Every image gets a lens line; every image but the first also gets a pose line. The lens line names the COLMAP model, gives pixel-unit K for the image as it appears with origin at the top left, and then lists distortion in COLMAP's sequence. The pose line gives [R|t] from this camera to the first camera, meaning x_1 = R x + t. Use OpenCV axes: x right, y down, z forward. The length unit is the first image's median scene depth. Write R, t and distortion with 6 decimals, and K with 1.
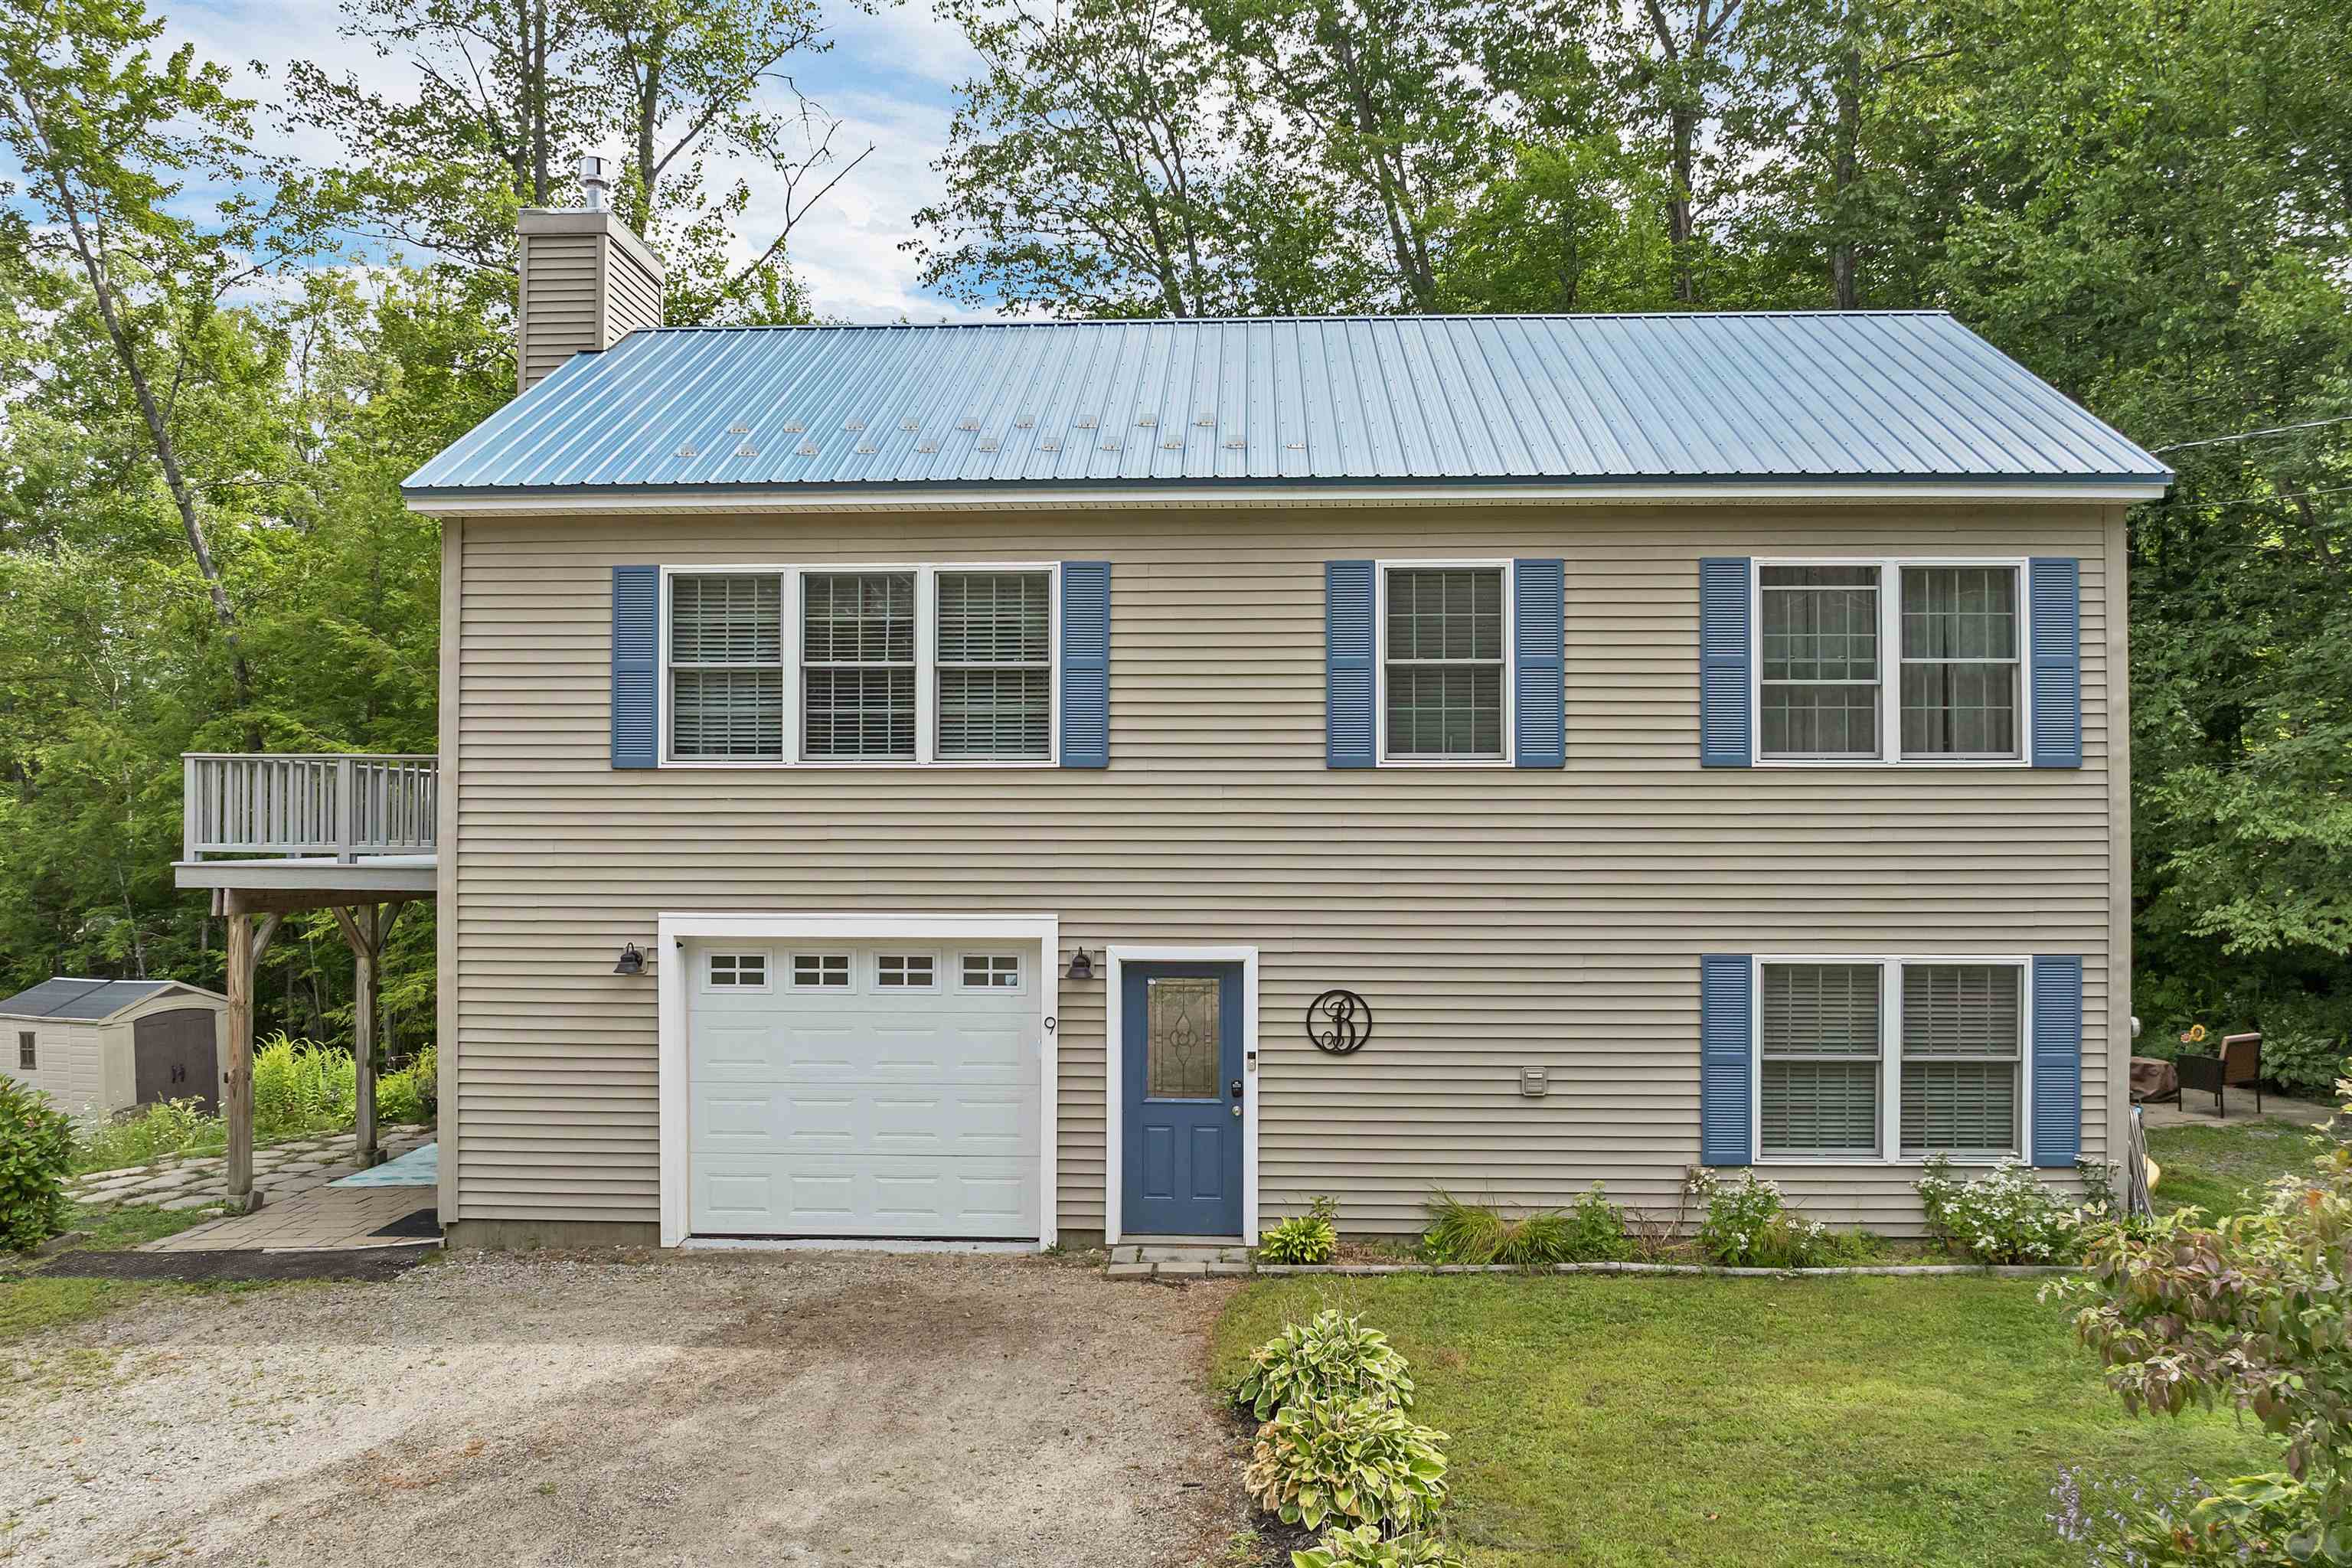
lens RADIAL K [[1620.7, 0, 1171.5], [0, 1620.7, 806.2], [0, 0, 1]] dist [-0.023420, -0.001288]
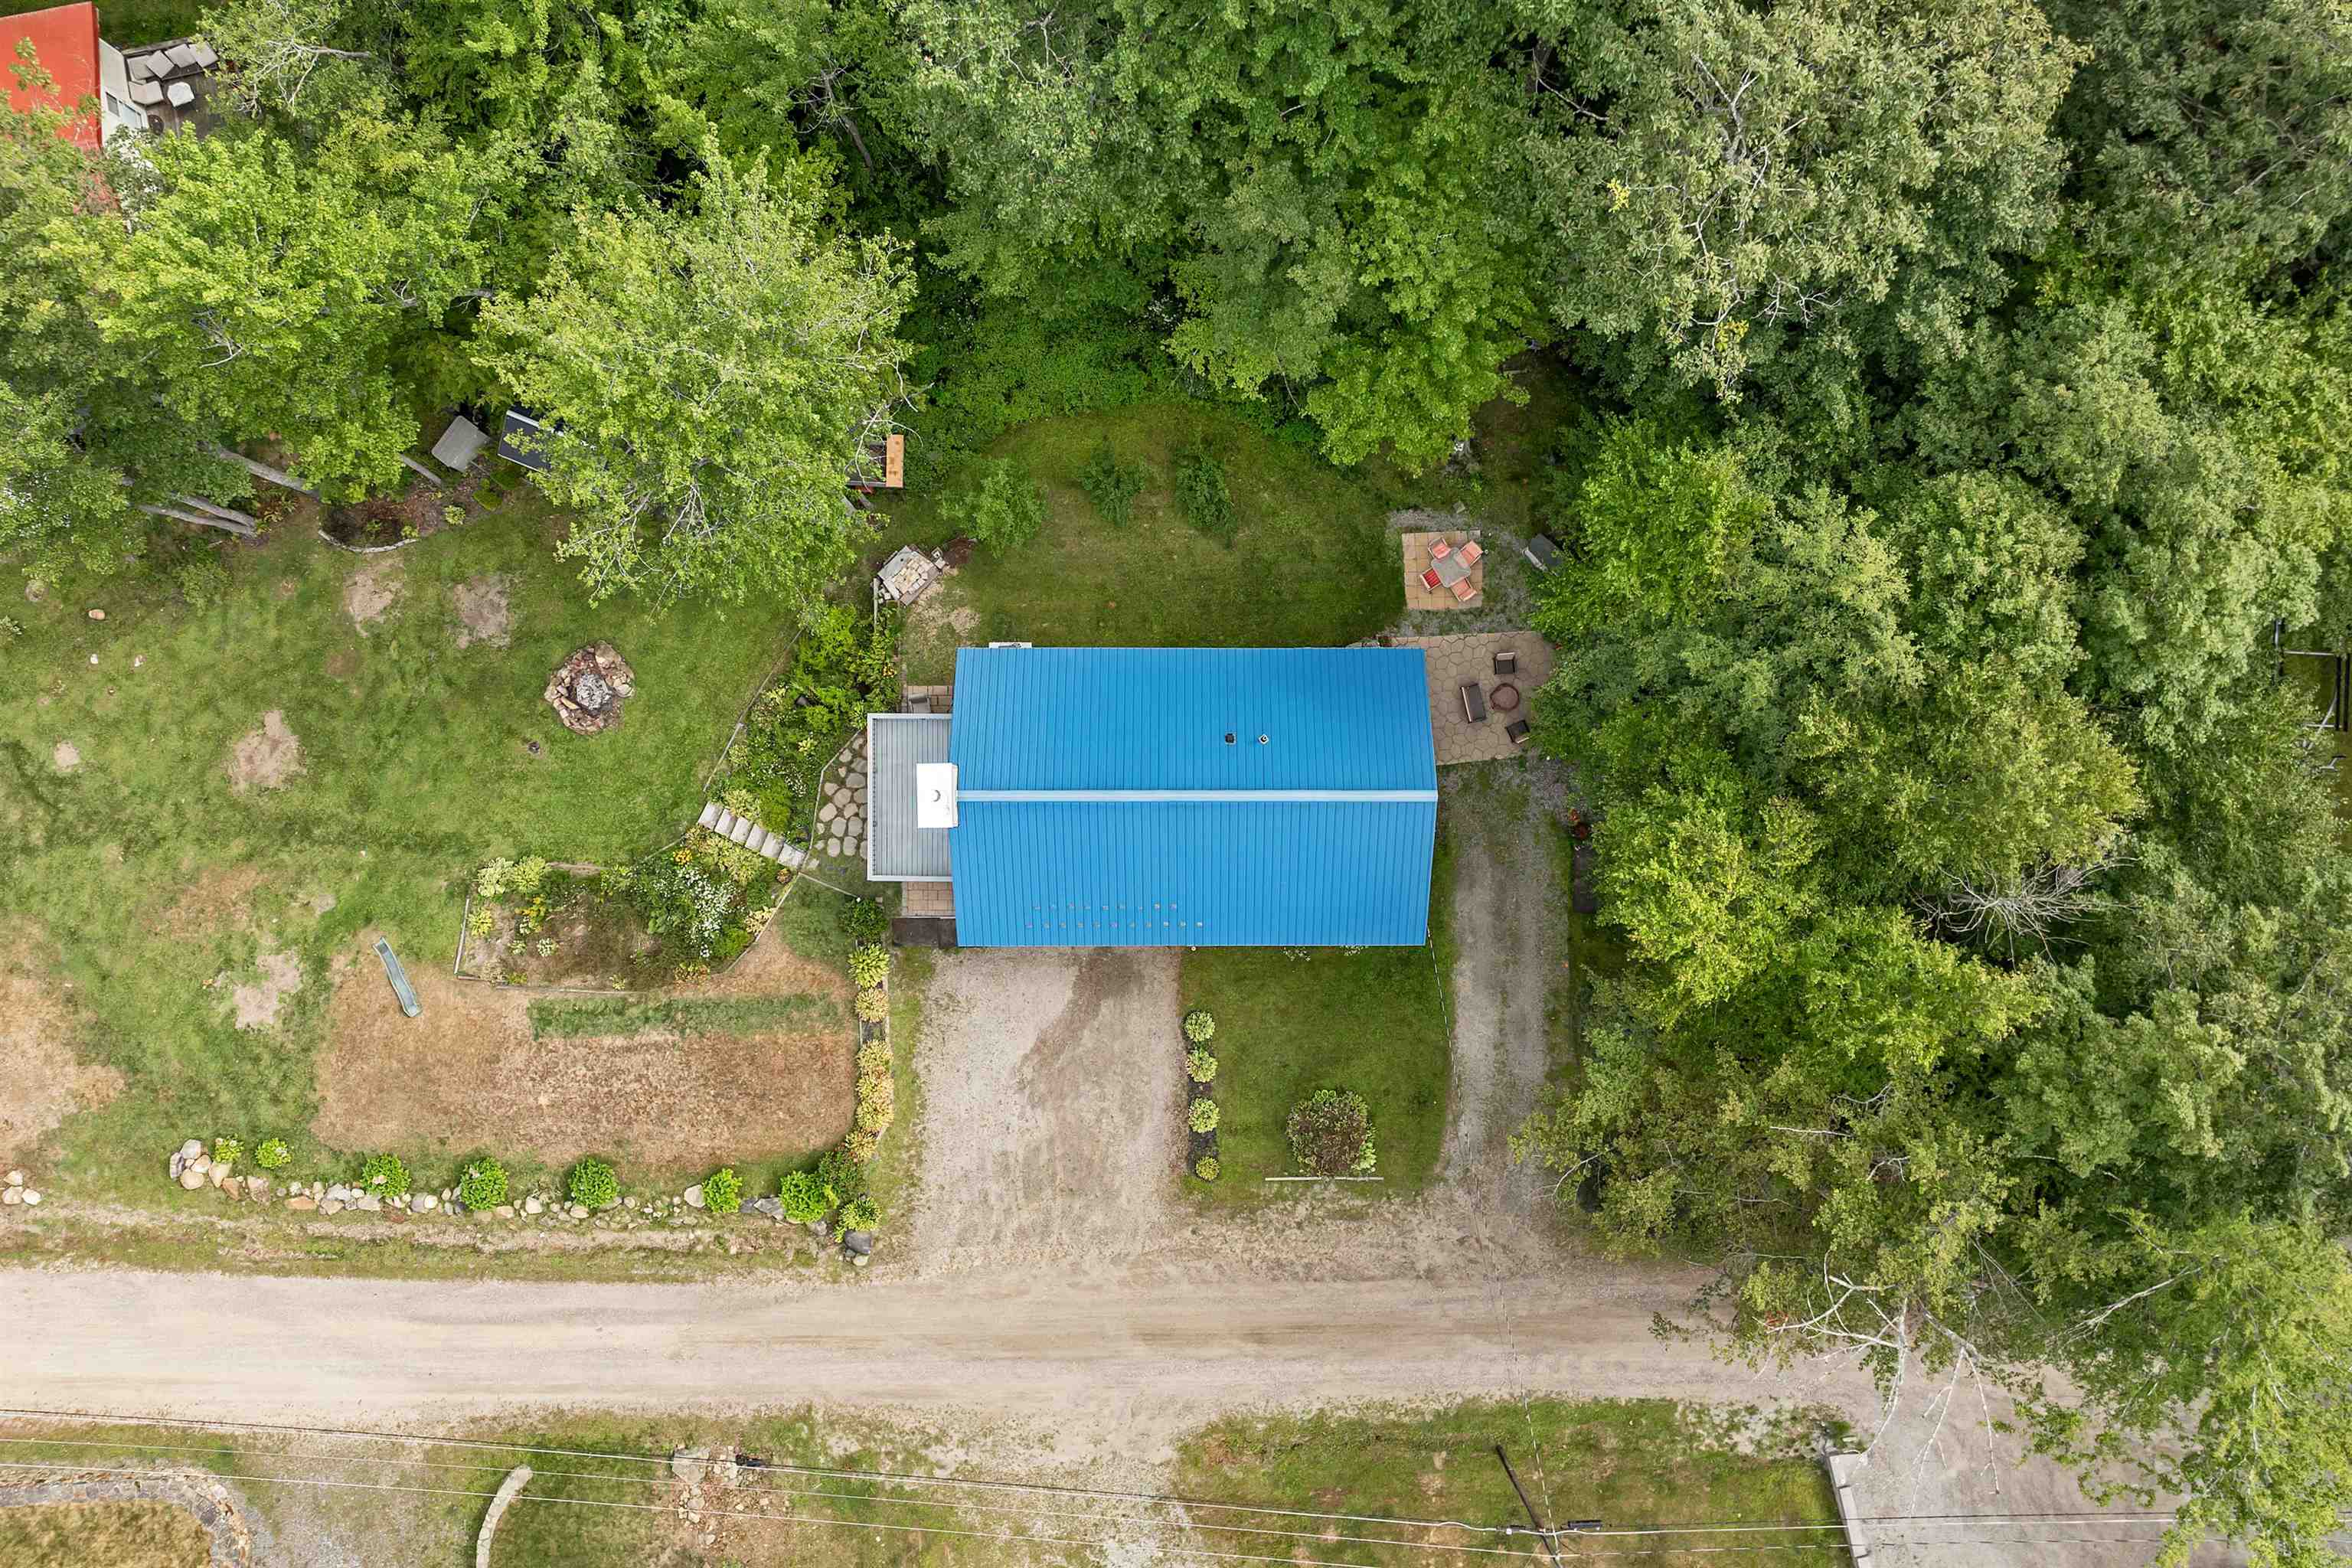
lens RADIAL K [[1680.9, 0, 1176.0], [0, 1680.9, 784.0], [0, 0, 1]] dist [-0.036980, 0.001266]
pose [[0.999144, -0.041266, -0.002761, 0.044876], [0.003497, 0.017768, 0.999836, -4.109277], [-0.041211, -0.998990, 0.017897, 1.289744]]
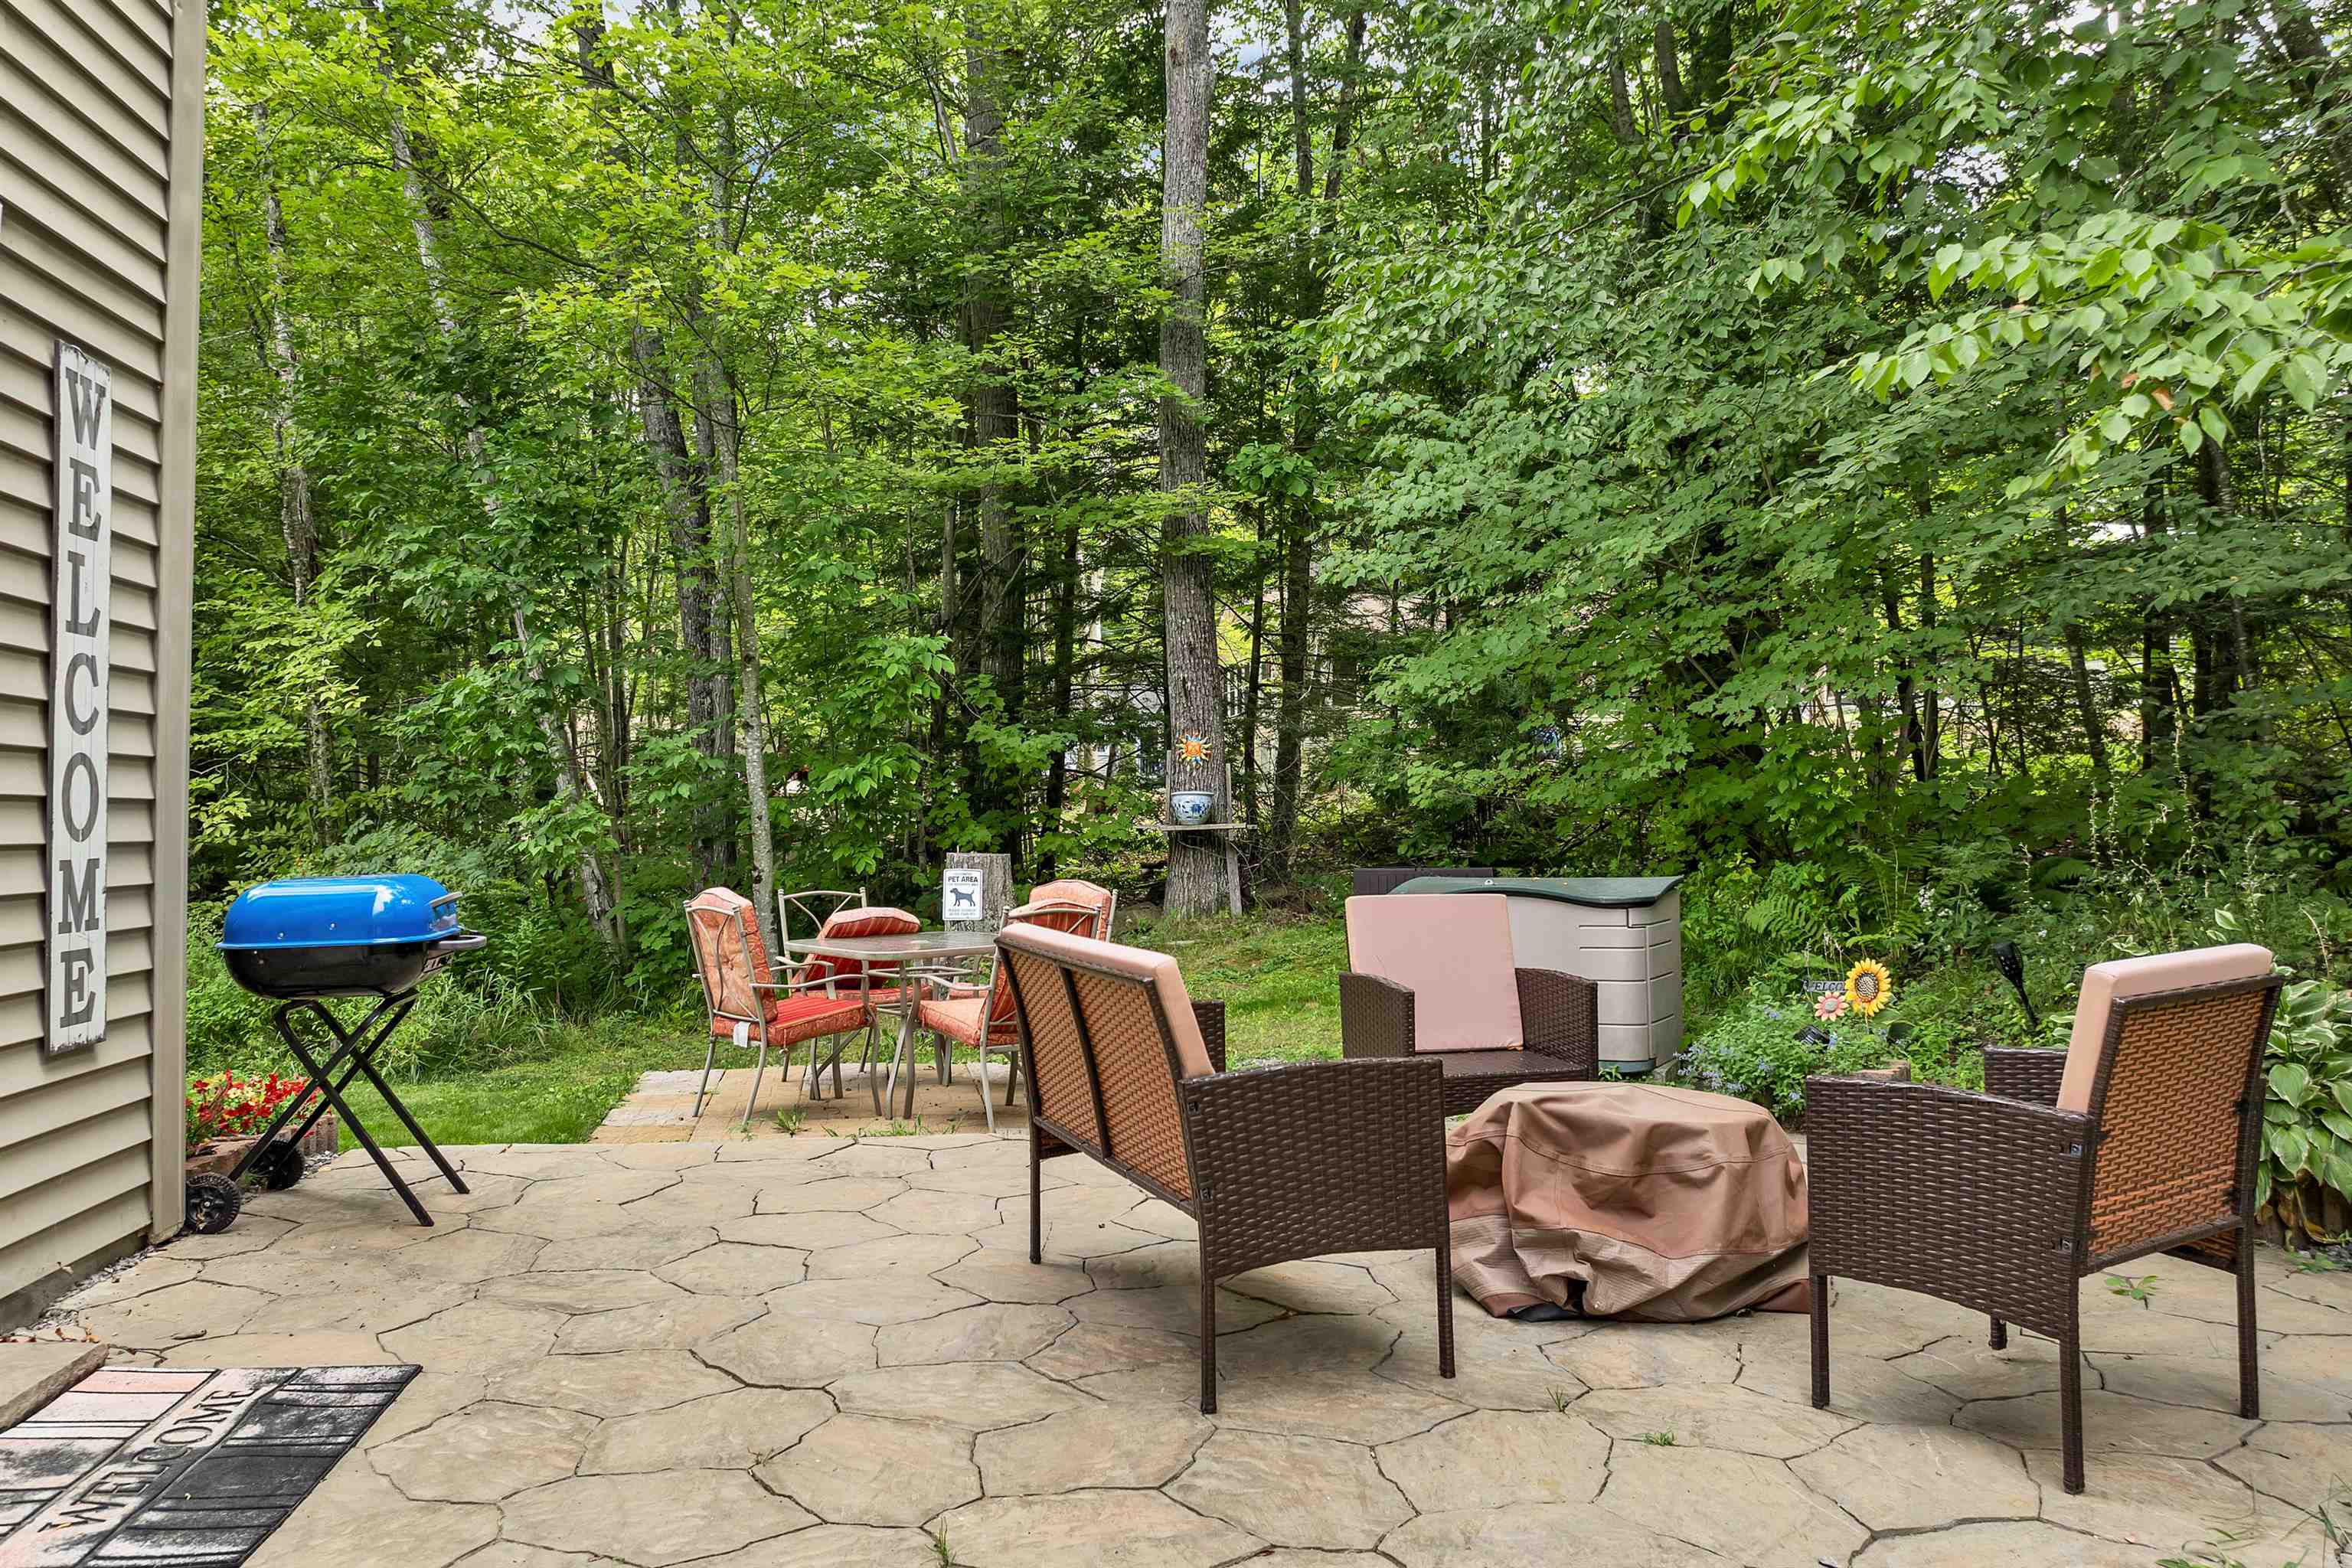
lens RADIAL K [[1664.2, 0, 1192.6], [0, 1664.2, 814.0], [0, 0, 1]] dist [-0.045360, -0.004158]
pose [[0.978666, 0.007227, 0.205331, 0.755040], [-0.007837, 0.999967, 0.002157, 0.181440], [-0.205308, -0.003720, 0.978690, 1.206019]]
